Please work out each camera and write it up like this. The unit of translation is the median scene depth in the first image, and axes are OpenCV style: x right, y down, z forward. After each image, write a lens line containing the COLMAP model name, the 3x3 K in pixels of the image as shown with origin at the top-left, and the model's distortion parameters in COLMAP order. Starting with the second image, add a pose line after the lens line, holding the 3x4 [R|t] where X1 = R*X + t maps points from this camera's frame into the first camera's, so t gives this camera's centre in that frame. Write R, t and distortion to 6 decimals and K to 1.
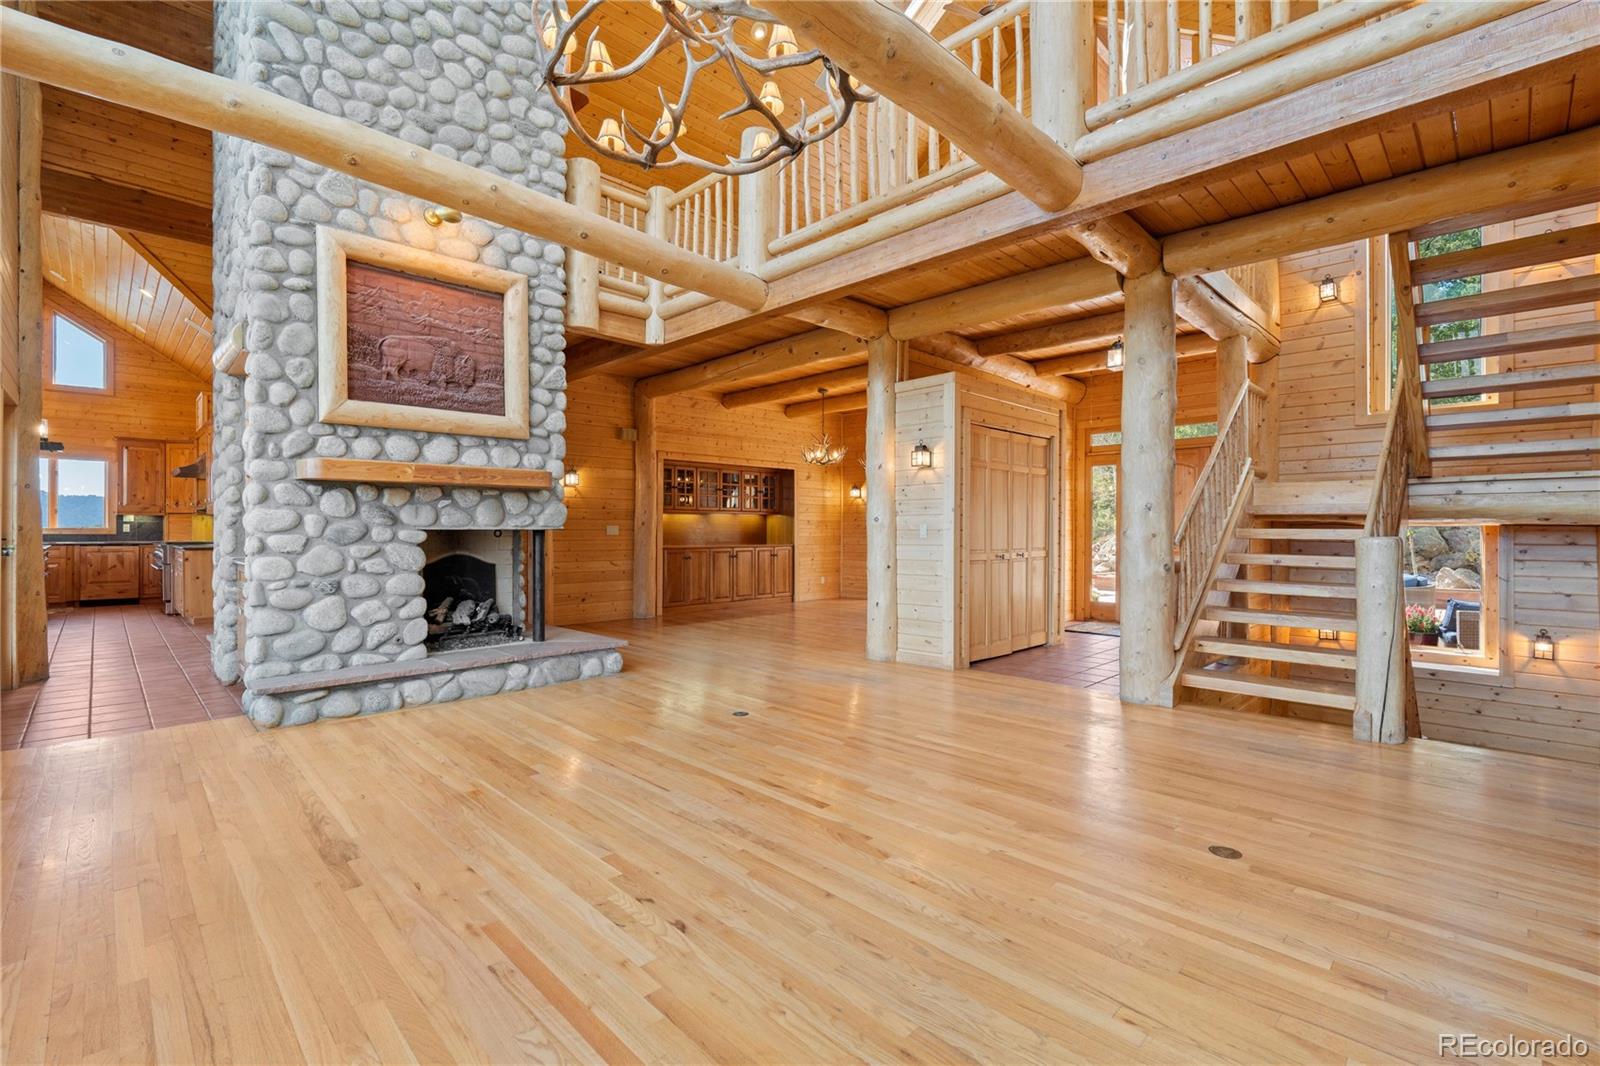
lens RADIAL K [[705.7, 0, 805.4], [0, 705.7, 528.8], [0, 0, 1]] dist [-0.004368, 0.000049]
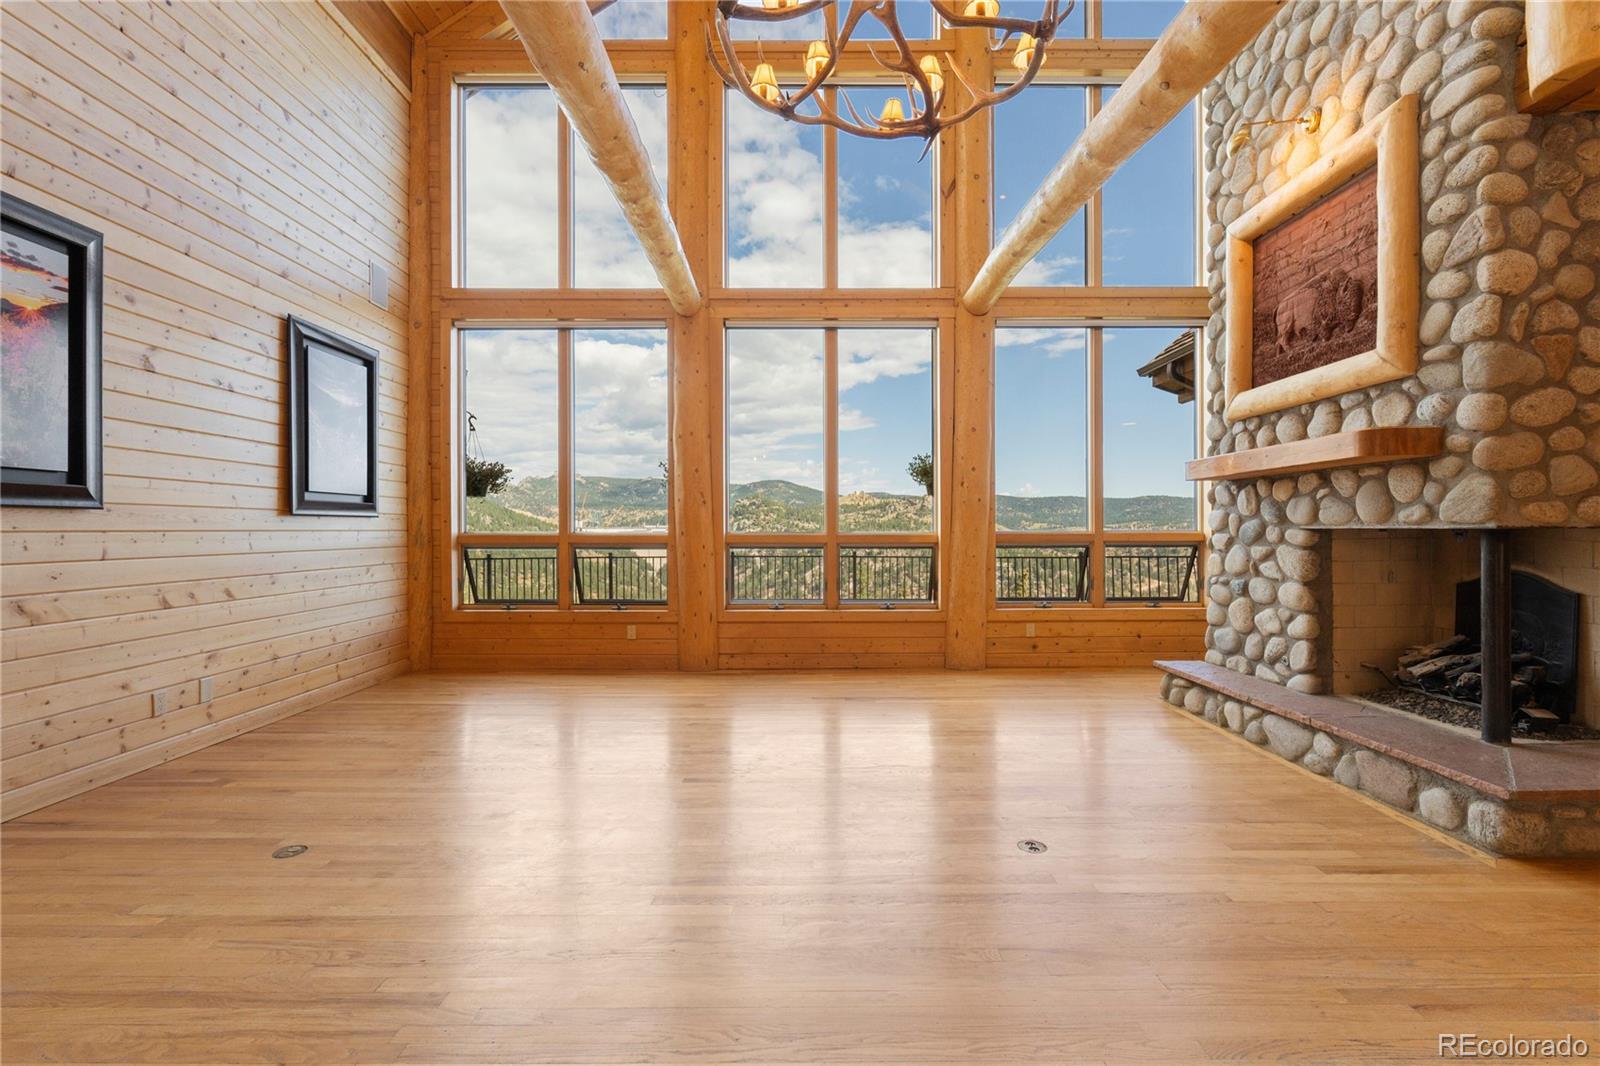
lens RADIAL K [[700.1, 0, 797.3], [0, 700.1, 531.3], [0, 0, 1]] dist [-0.007439, 0.000165]
pose [[-0.710075, 0.001605, -0.704124, 0.459229], [0.000865, 0.999999, 0.001407, 0.002798], [0.704126, 0.000390, -0.710075, 1.298285]]
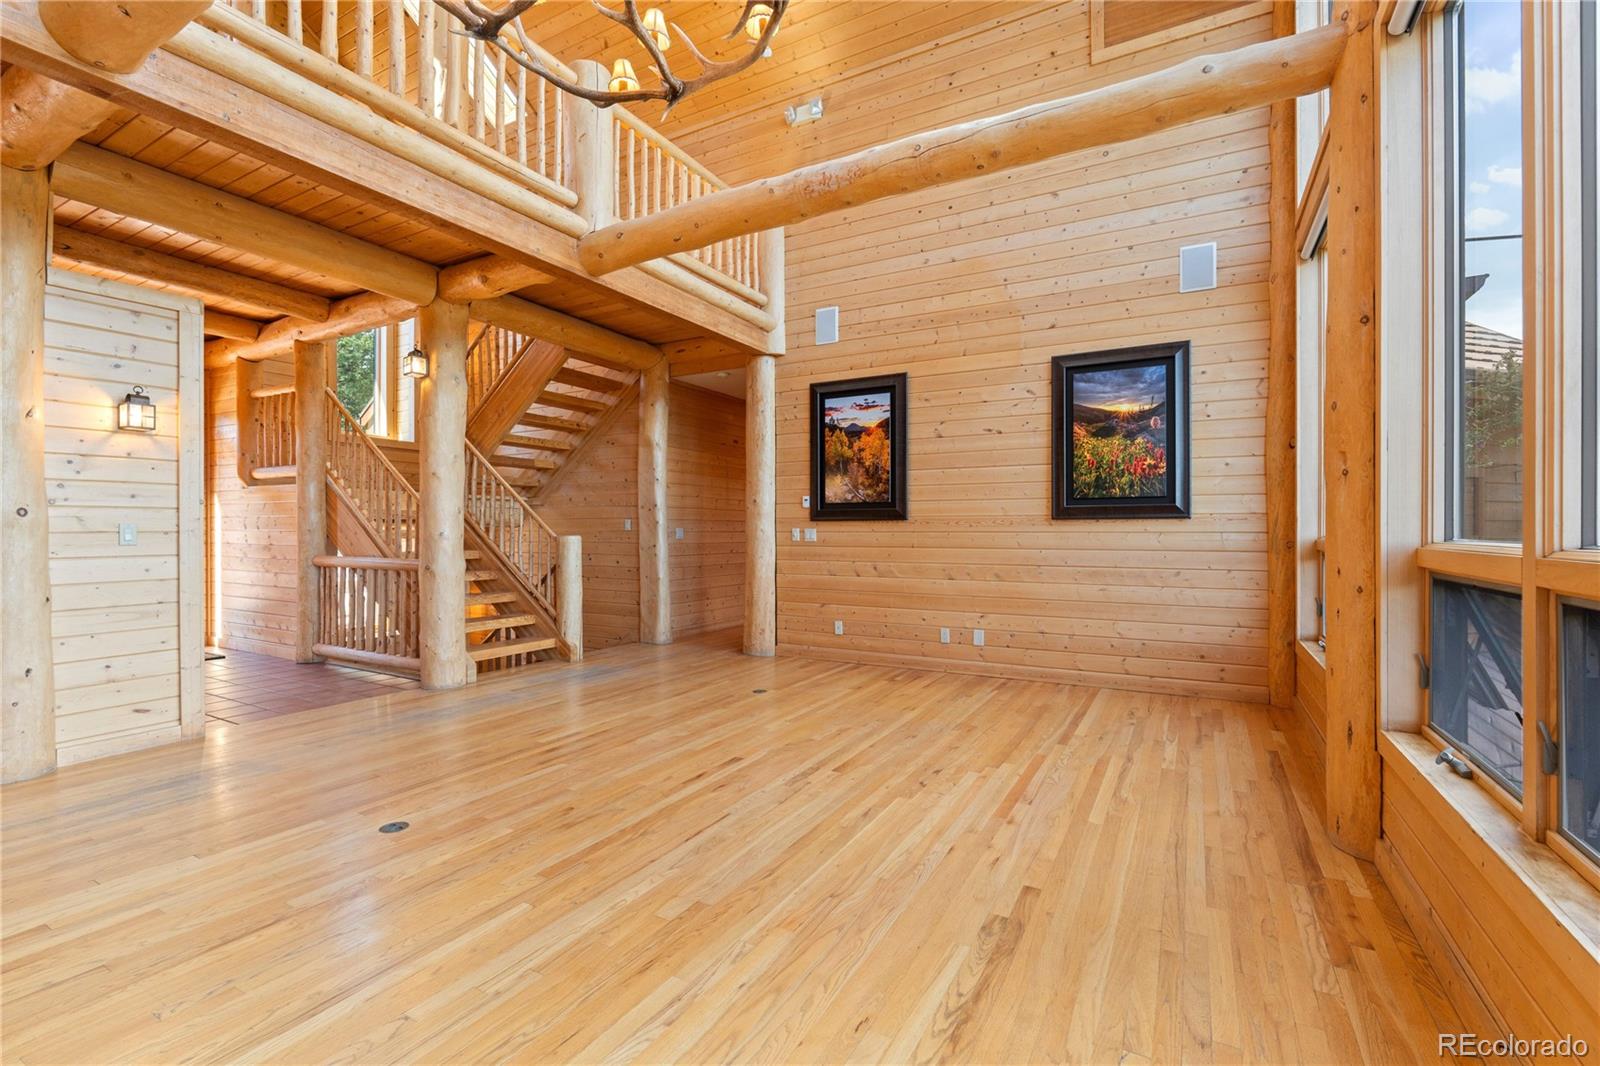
lens RADIAL K [[700.1, 0, 797.3], [0, 700.1, 531.3], [0, 0, 1]] dist [-0.007439, 0.000165]
pose [[-0.265114, -0.003587, 0.964210, -0.799071], [-0.000756, 0.999994, 0.003512, -0.002581], [-0.964217, 0.000202, -0.265115, 0.838132]]
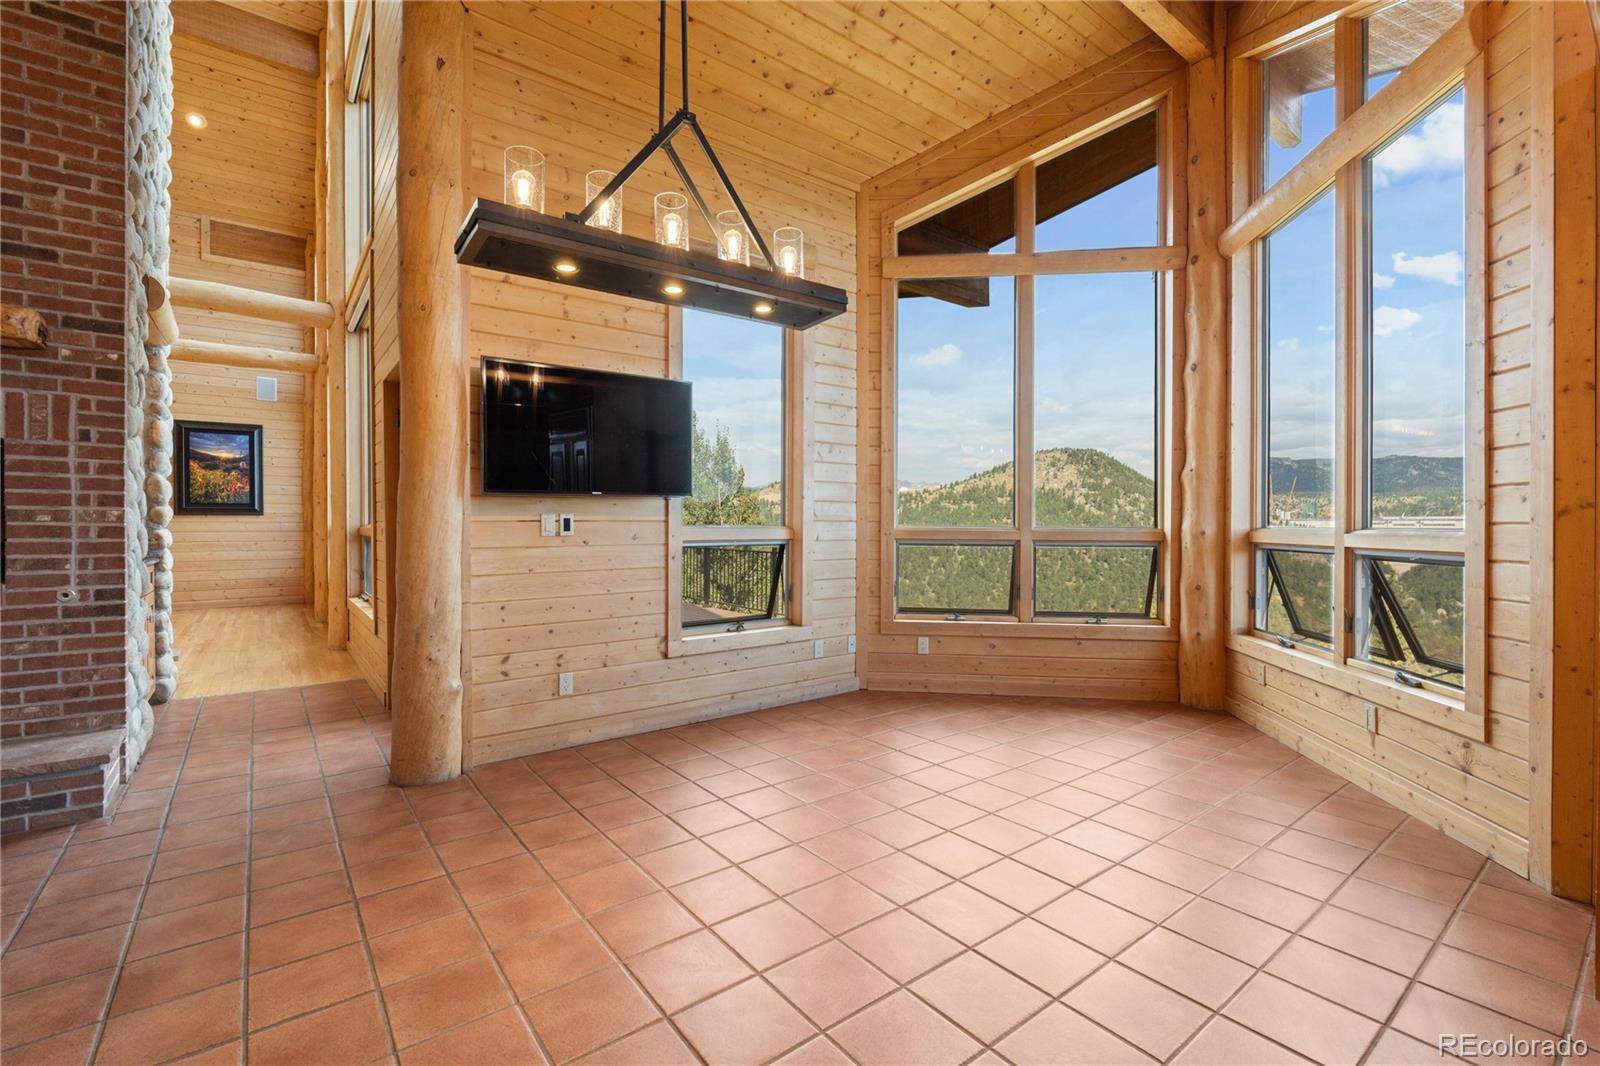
lens RADIAL K [[705.7, 0, 805.4], [0, 705.7, 528.8], [0, 0, 1]] dist [-0.004368, 0.000049]
pose [[-0.992975, -0.003415, 0.118272, -1.874455], [-0.002295, 0.999951, 0.009608, -0.001853], [-0.118299, 0.009269, -0.992935, 1.964430]]
